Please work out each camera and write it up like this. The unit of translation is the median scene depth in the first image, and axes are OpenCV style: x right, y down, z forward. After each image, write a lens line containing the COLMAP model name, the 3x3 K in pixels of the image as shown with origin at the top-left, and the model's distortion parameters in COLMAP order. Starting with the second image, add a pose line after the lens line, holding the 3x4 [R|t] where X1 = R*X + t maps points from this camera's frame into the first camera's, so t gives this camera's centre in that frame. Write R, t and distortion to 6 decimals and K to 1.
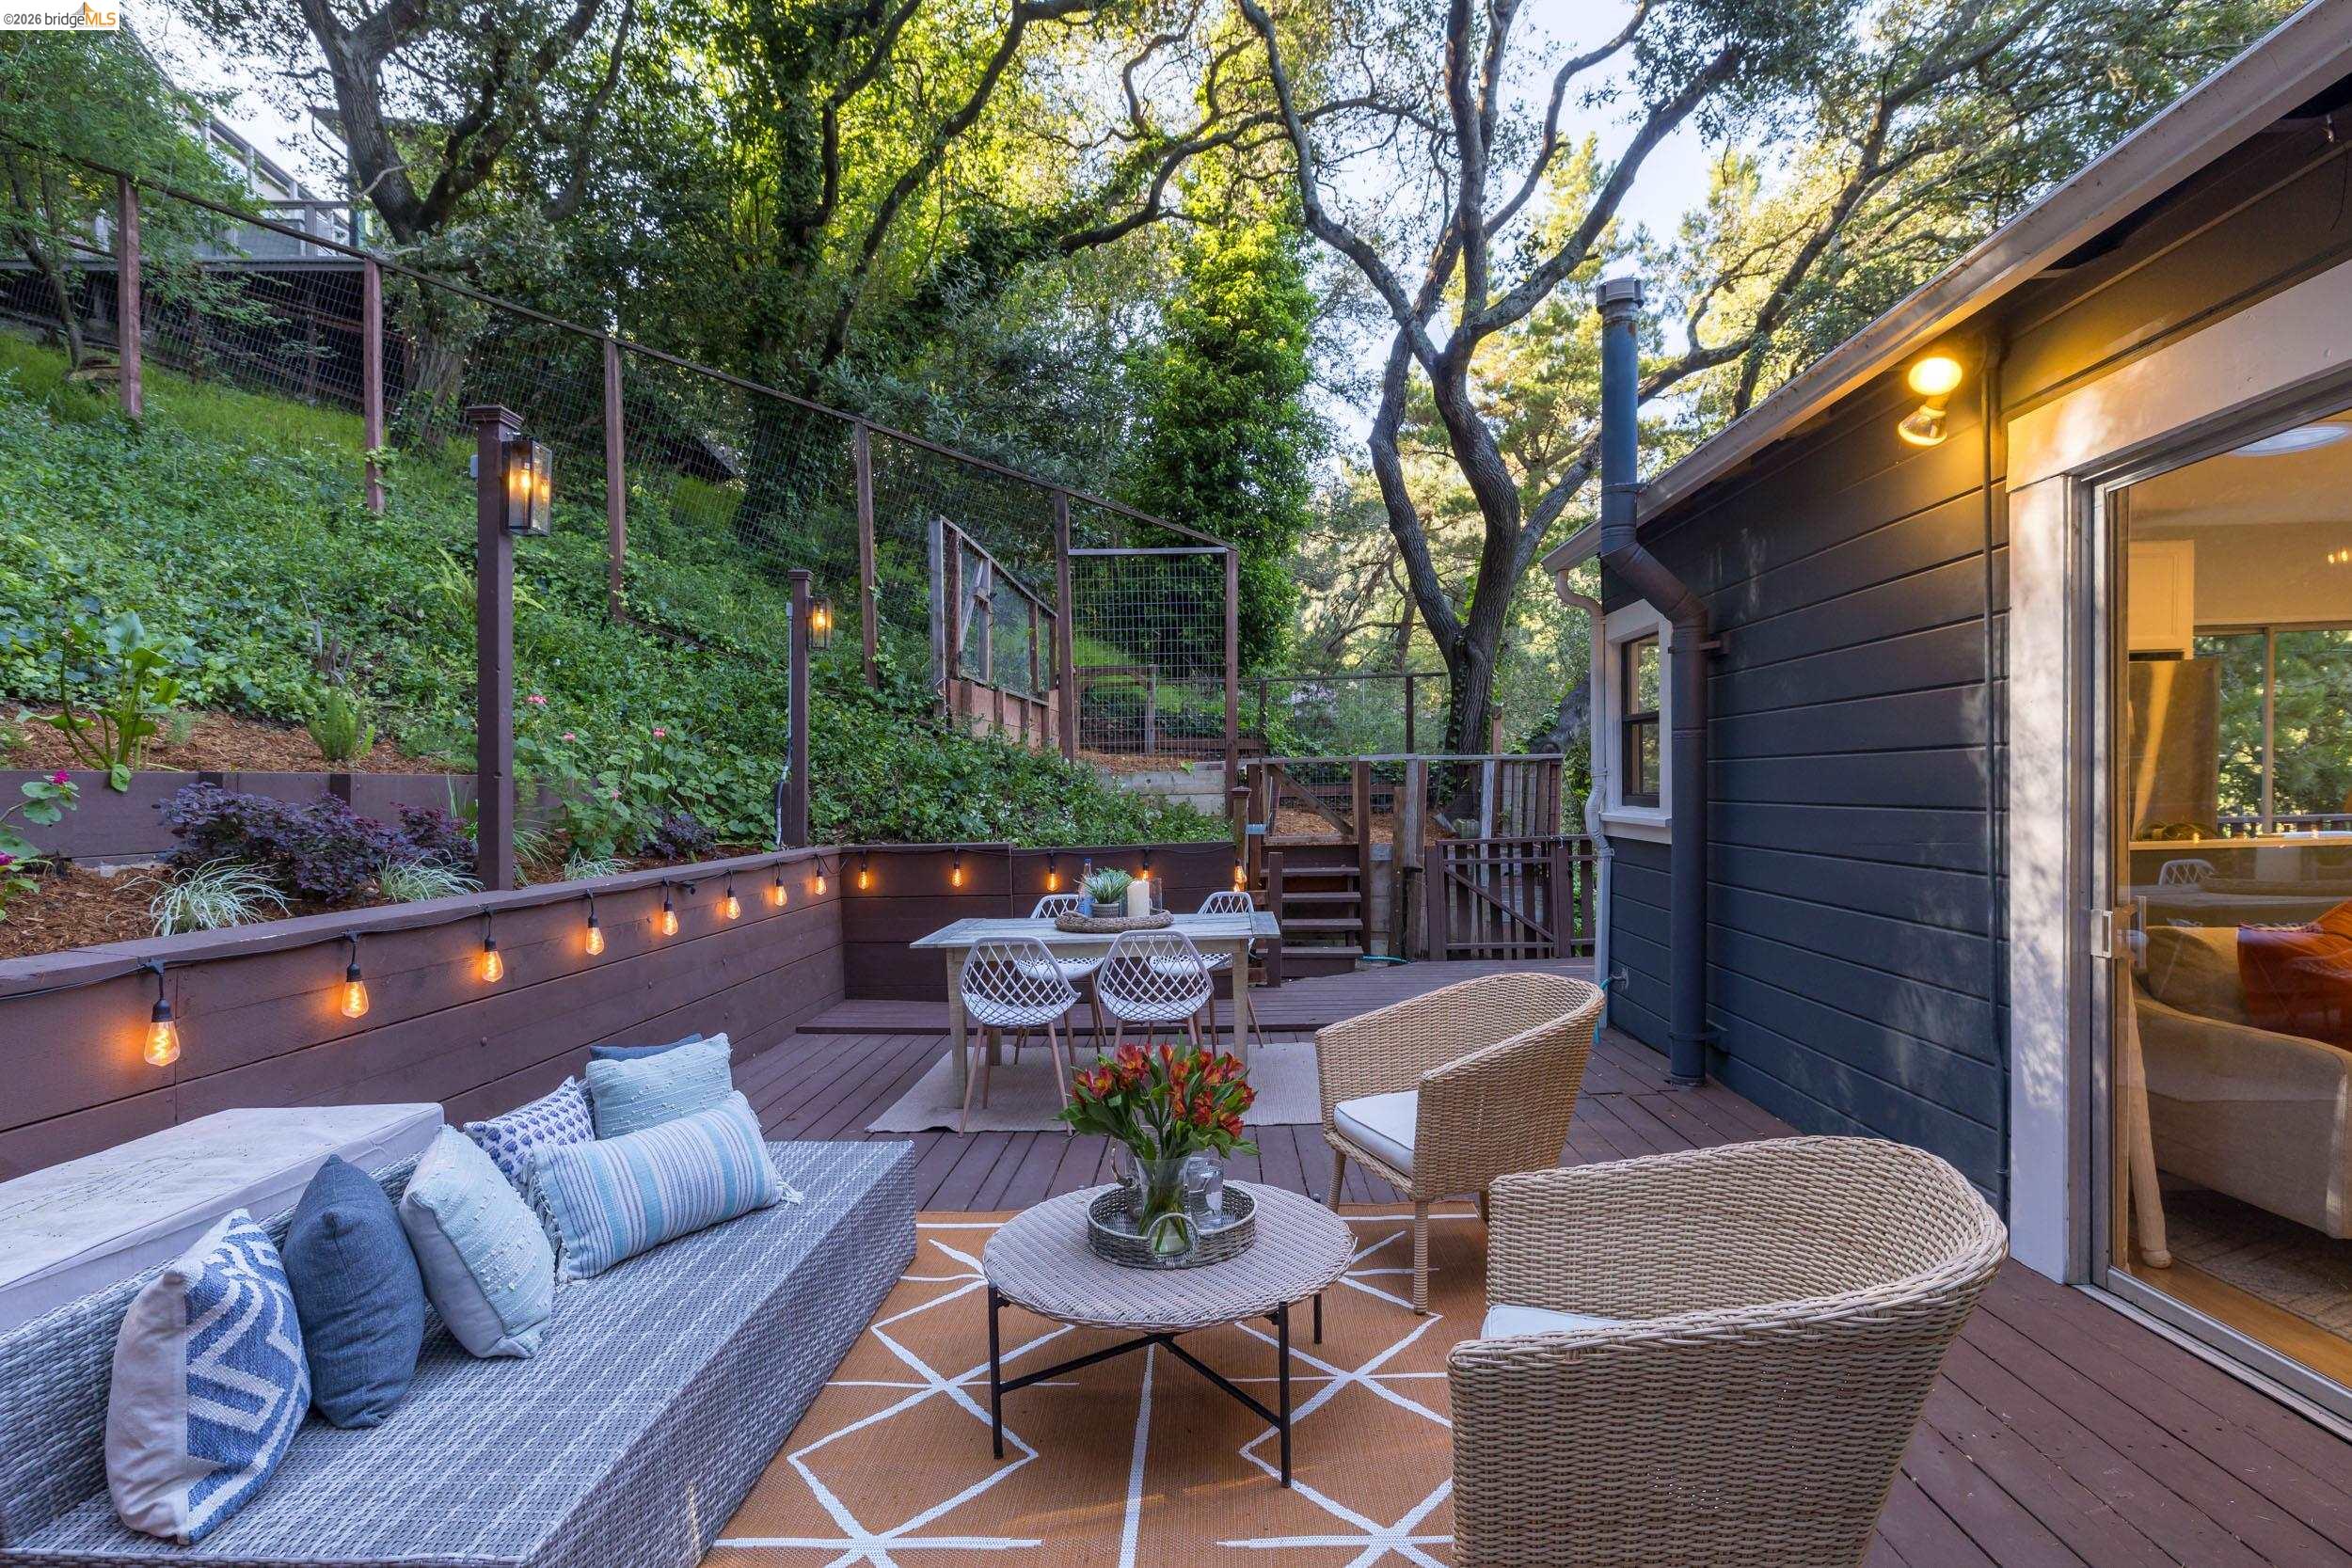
lens RADIAL K [[1130.3, 0, 1176.0], [0, 1130.3, 784.0], [0, 0, 1]] dist [-0.002761, -0.000498]
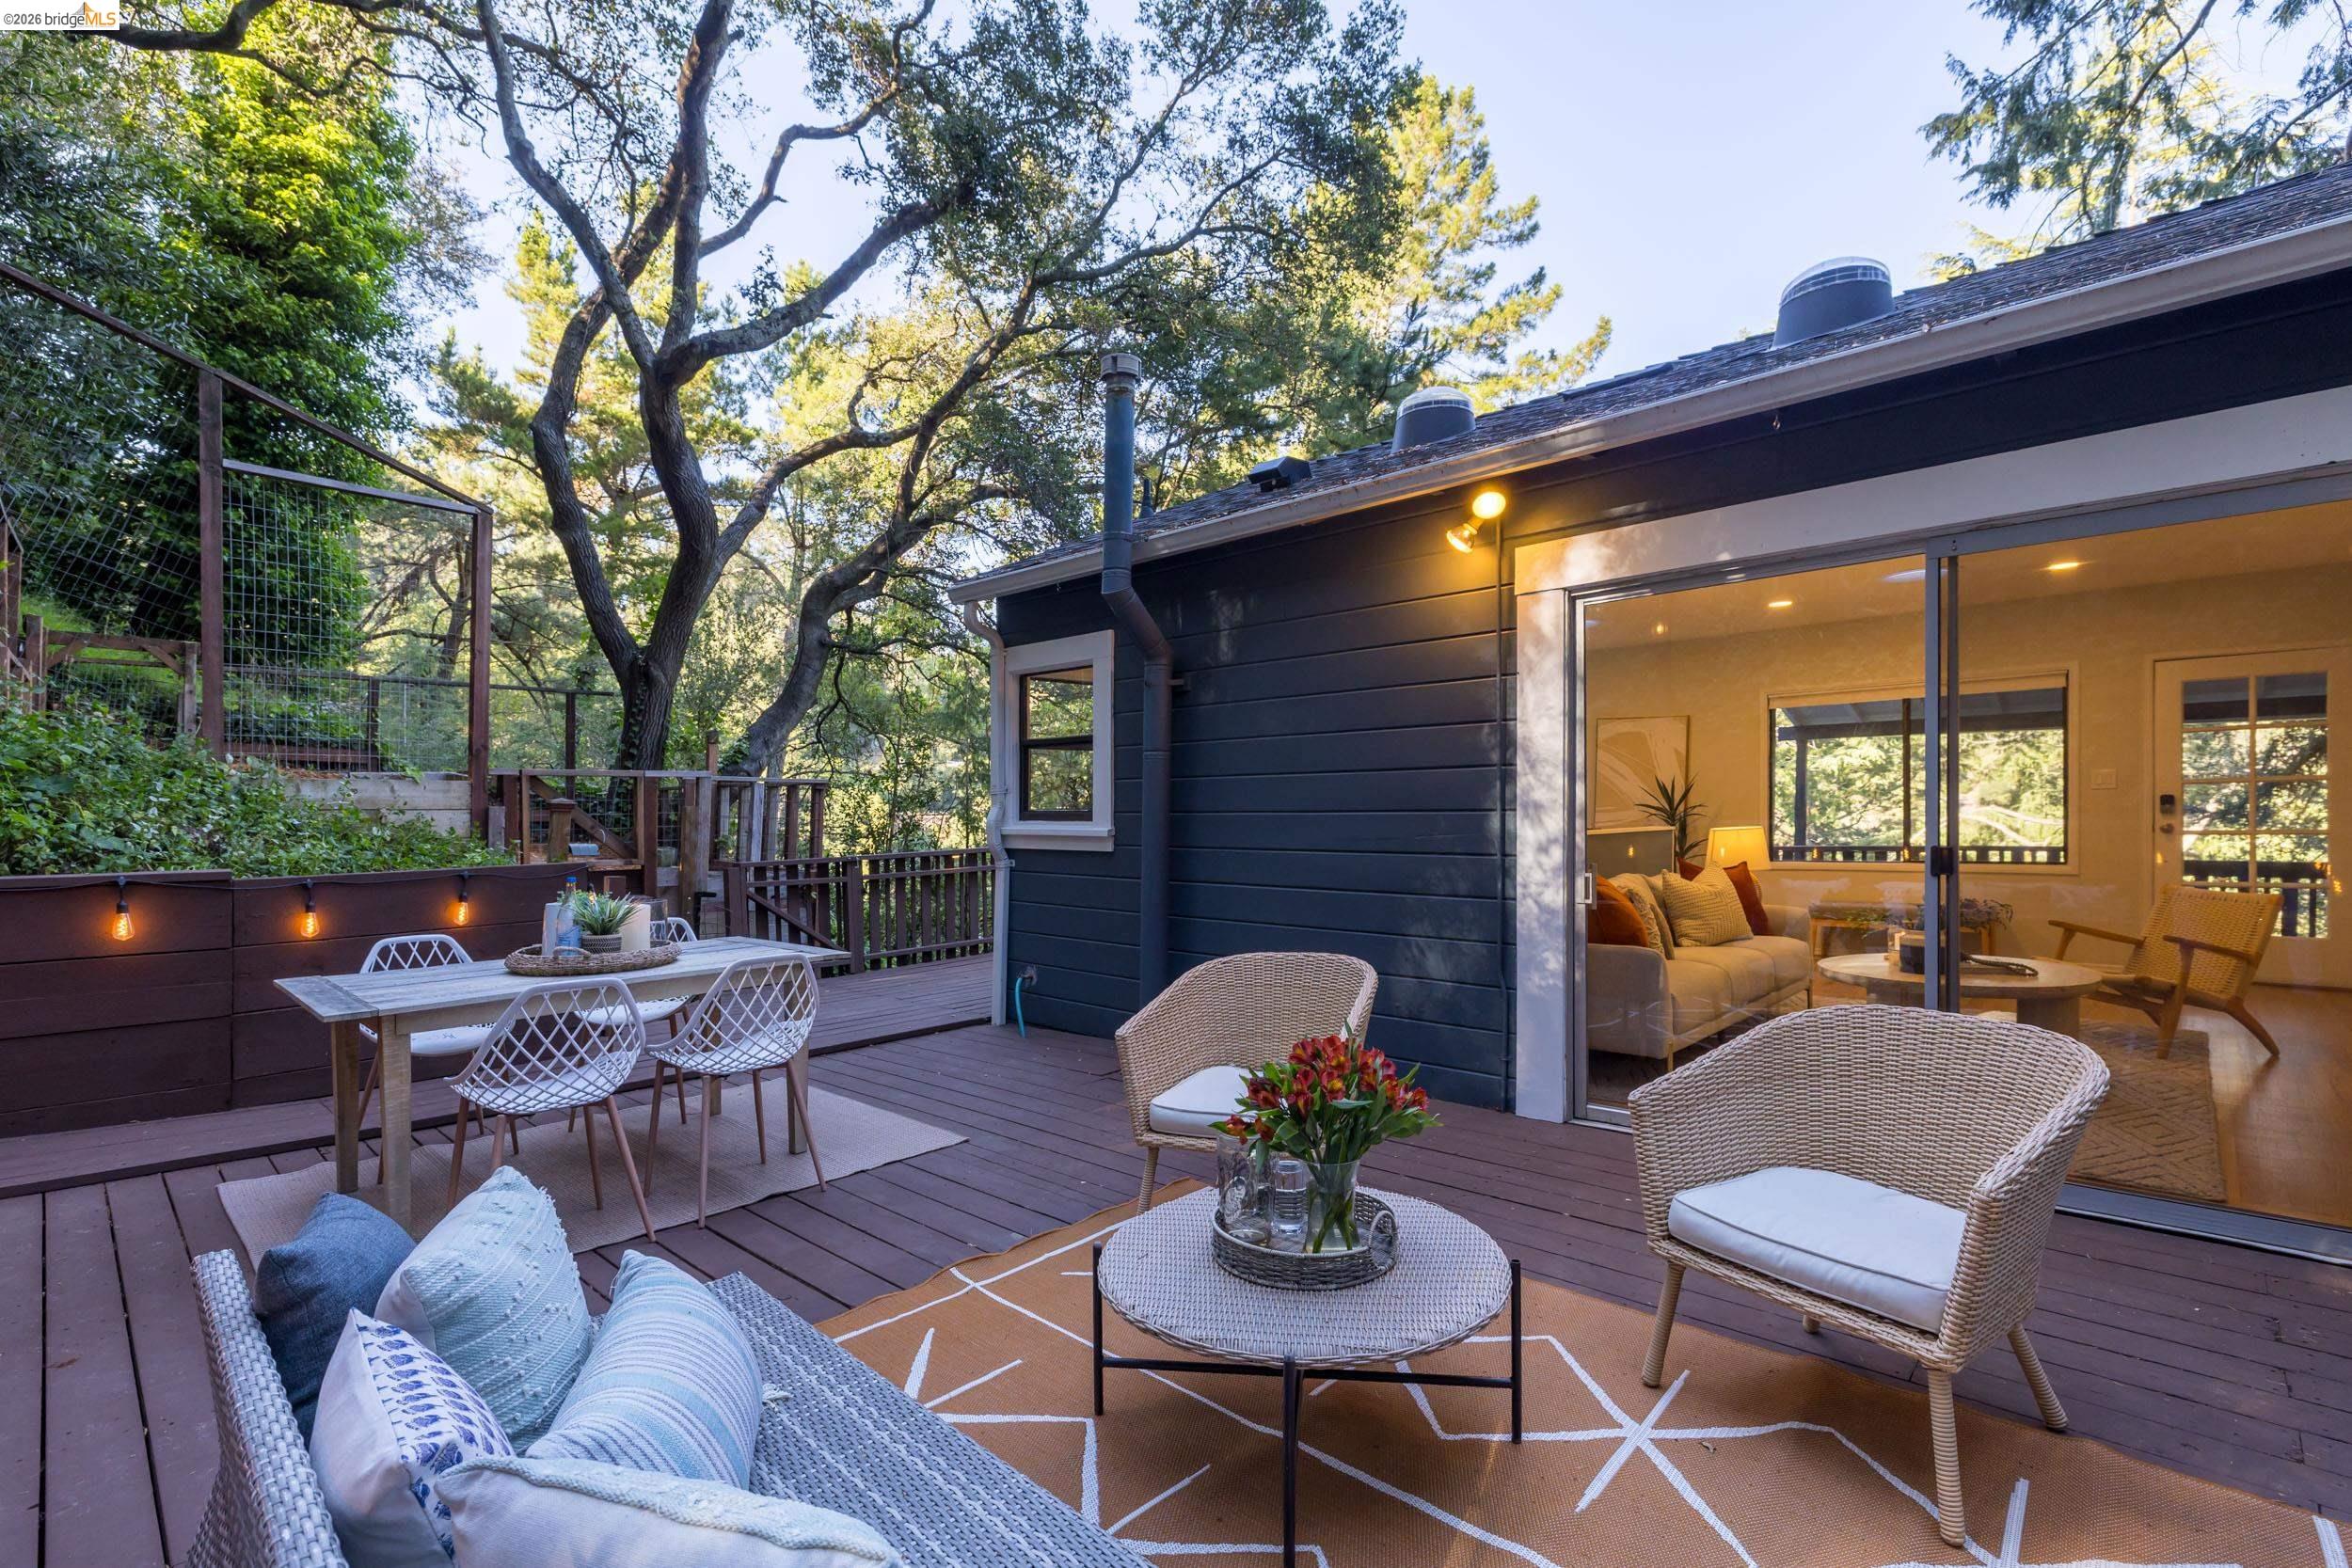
lens RADIAL K [[1049.2, 0, 1183.1], [0, 1049.2, 798.1], [0, 0, 1]] dist [-0.011041, 0.000945]
pose [[0.664377, 0.027013, 0.746909, -0.158345], [-0.010287, 0.999582, -0.027001, 0.013809], [-0.747327, 0.010255, 0.664377, 0.115076]]
